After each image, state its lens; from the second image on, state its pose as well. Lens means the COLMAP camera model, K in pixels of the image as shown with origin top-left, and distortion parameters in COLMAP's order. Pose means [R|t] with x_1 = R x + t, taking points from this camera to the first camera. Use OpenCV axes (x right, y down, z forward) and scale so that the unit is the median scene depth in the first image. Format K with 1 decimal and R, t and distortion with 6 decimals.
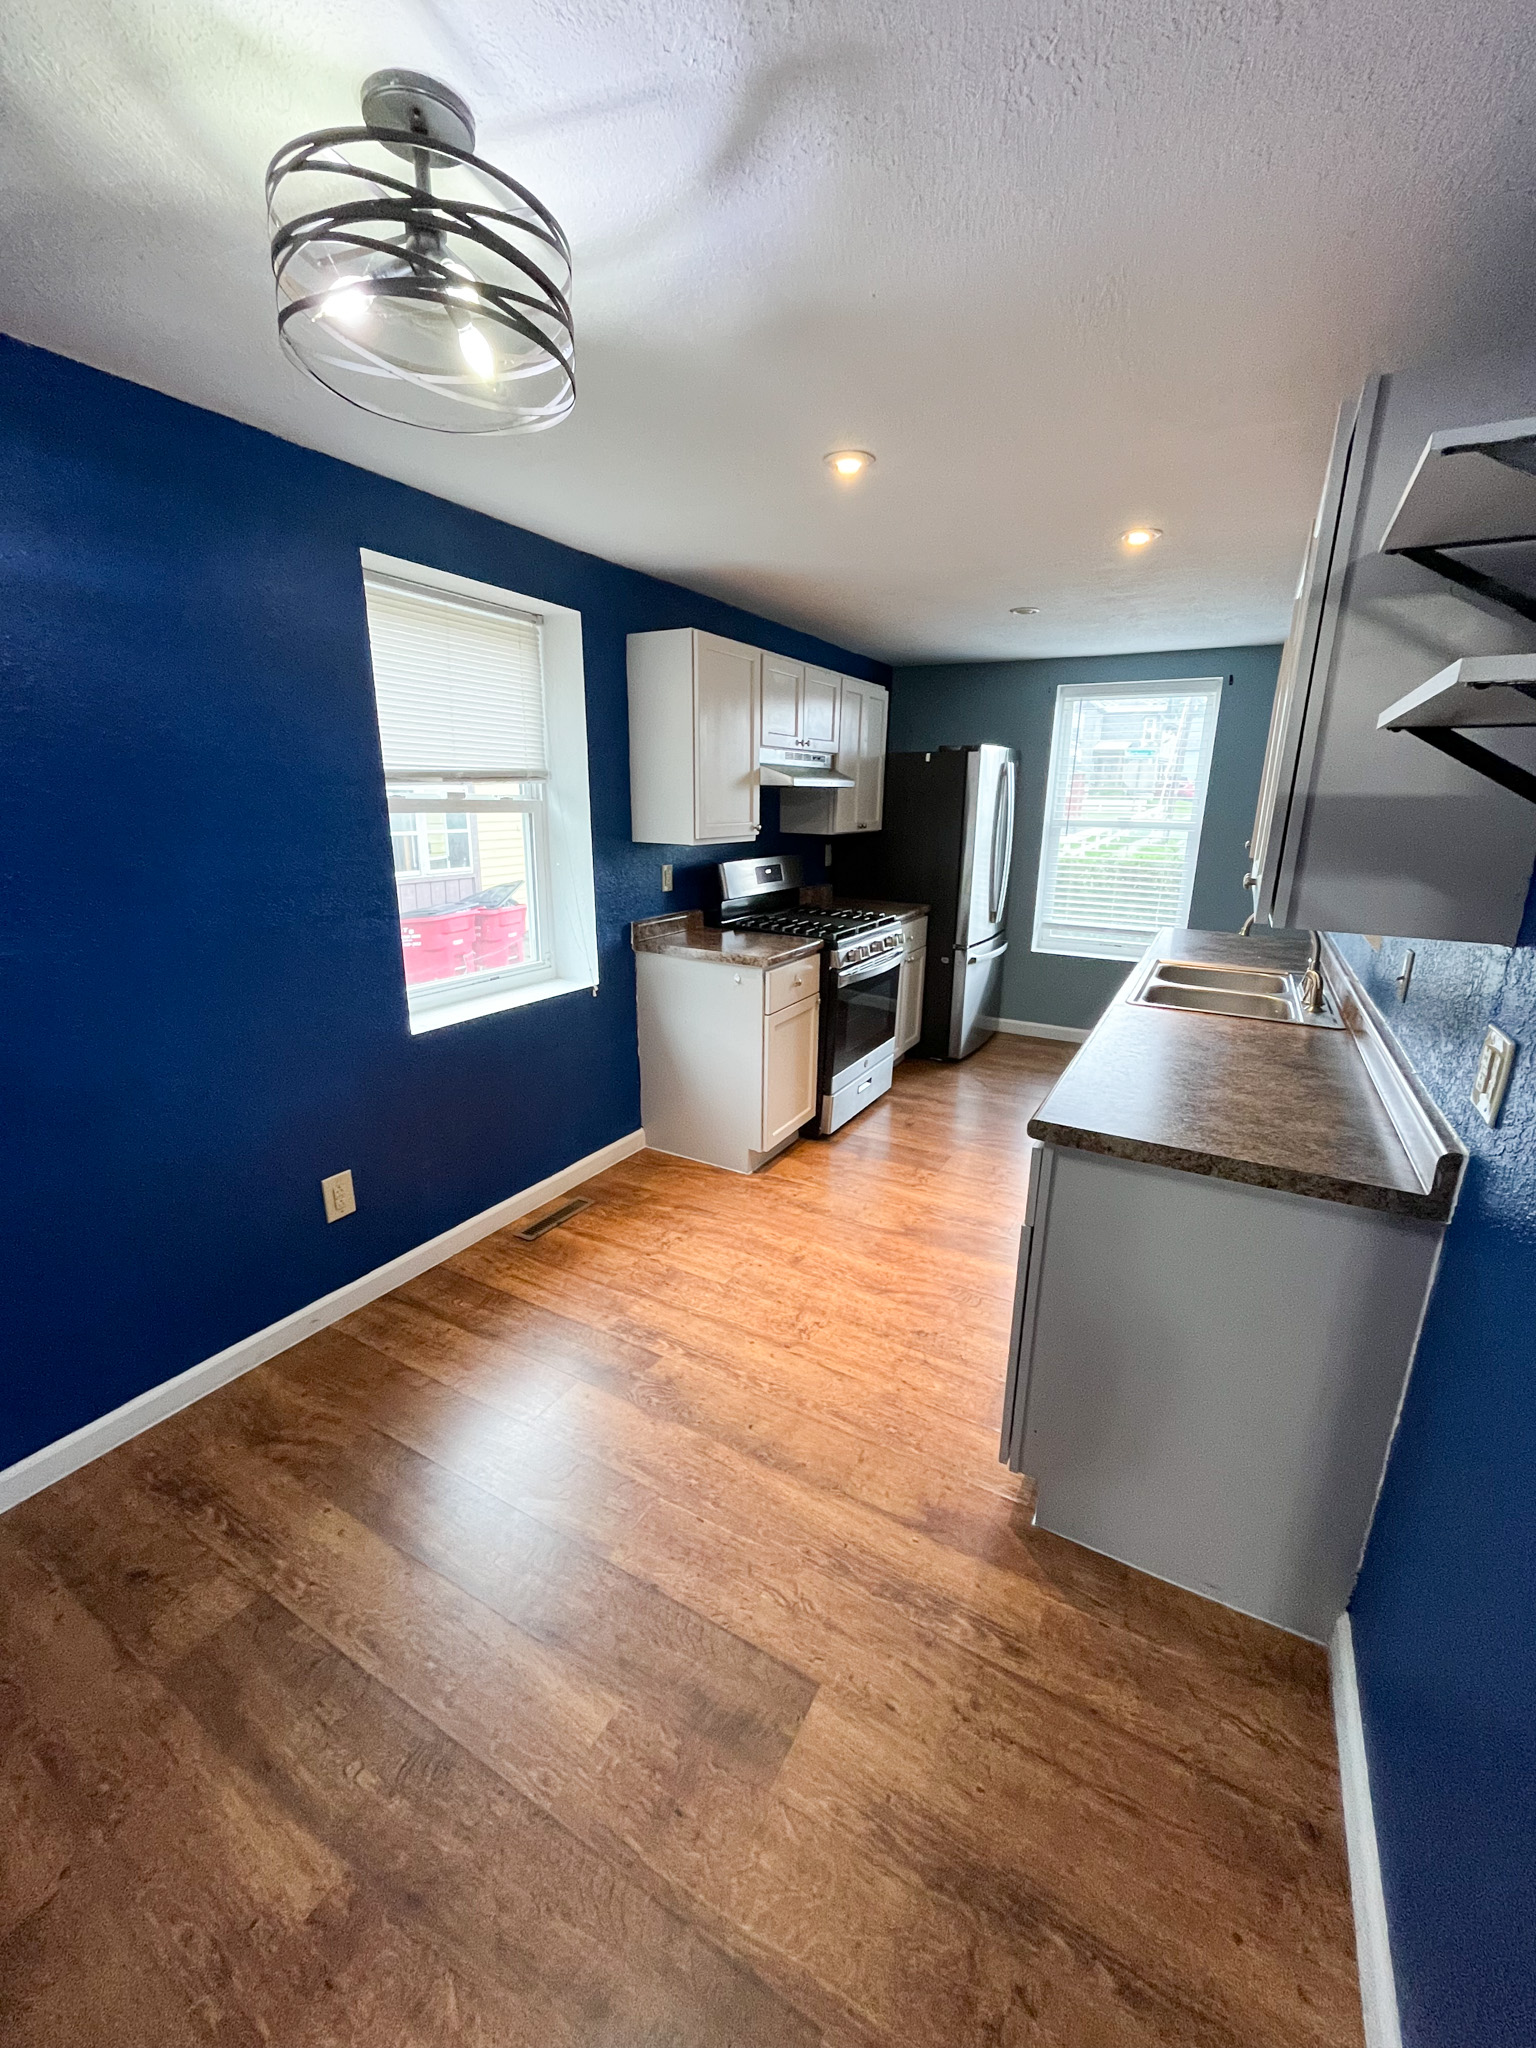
lens RADIAL K [[826.2, 0, 768.0], [0, 826.2, 1024.0], [0, 0, 1]] dist [0.000697, 0.000043]
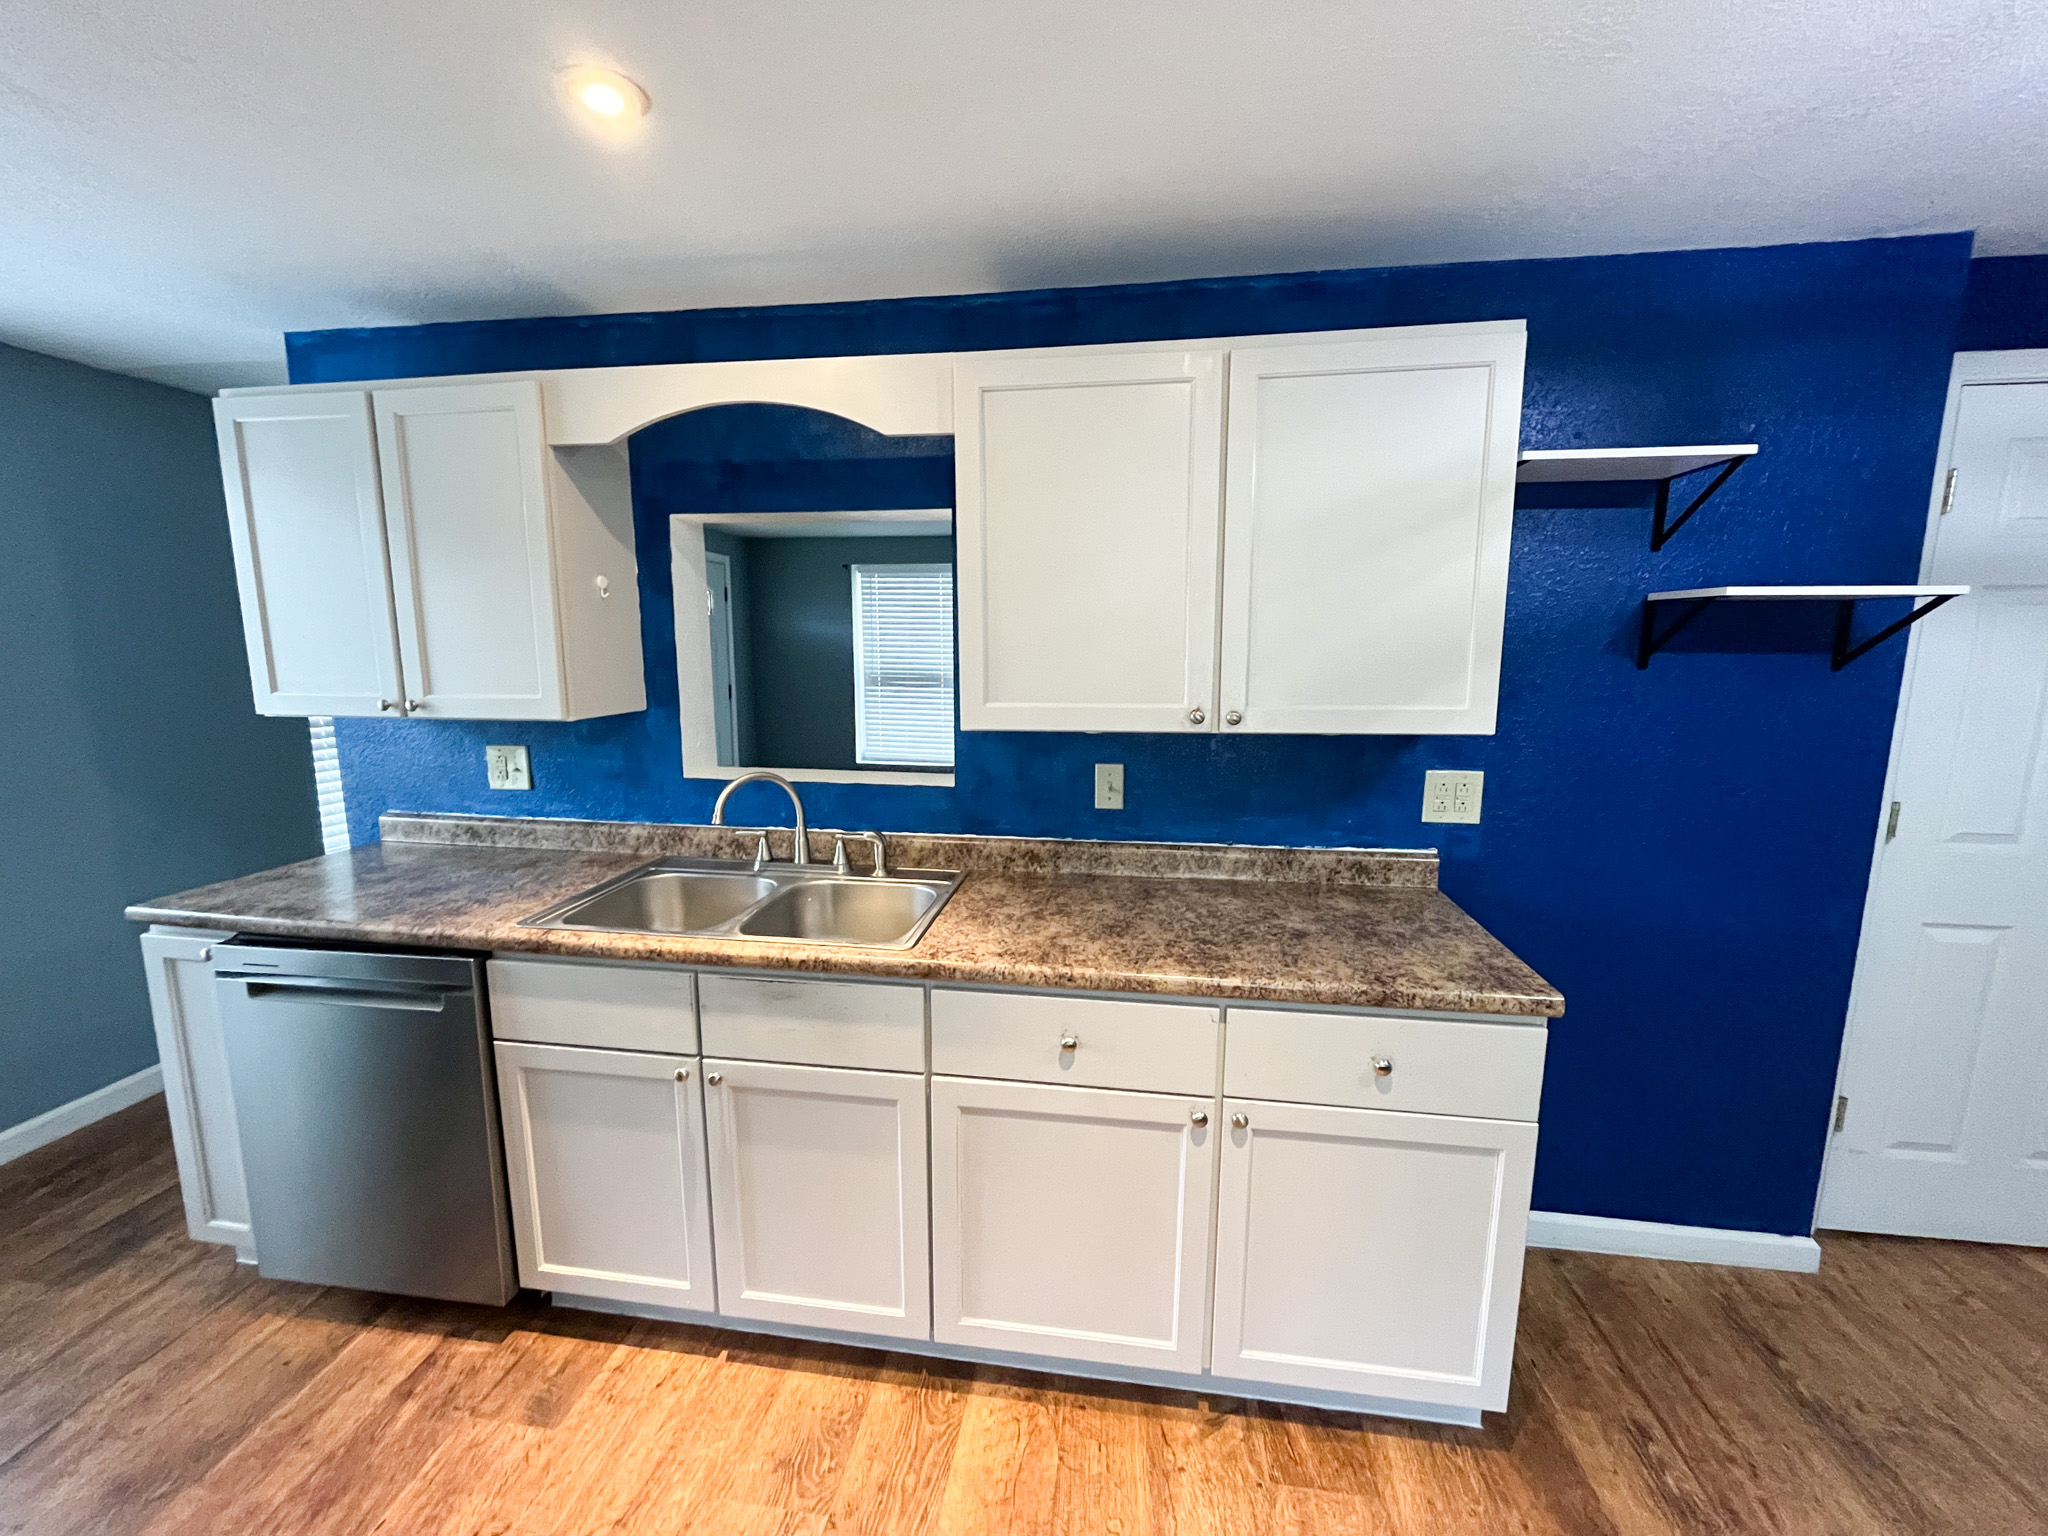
lens RADIAL K [[826.2, 0, 1024.0], [0, 826.2, 768.0], [0, 0, 1]] dist [0.000697, 0.000043]
pose [[-0.356405, -0.158298, 0.920824, -0.240338], [0.239189, 0.937244, 0.253699, -0.456241], [-0.903196, 0.310671, -0.296175, 1.658235]]
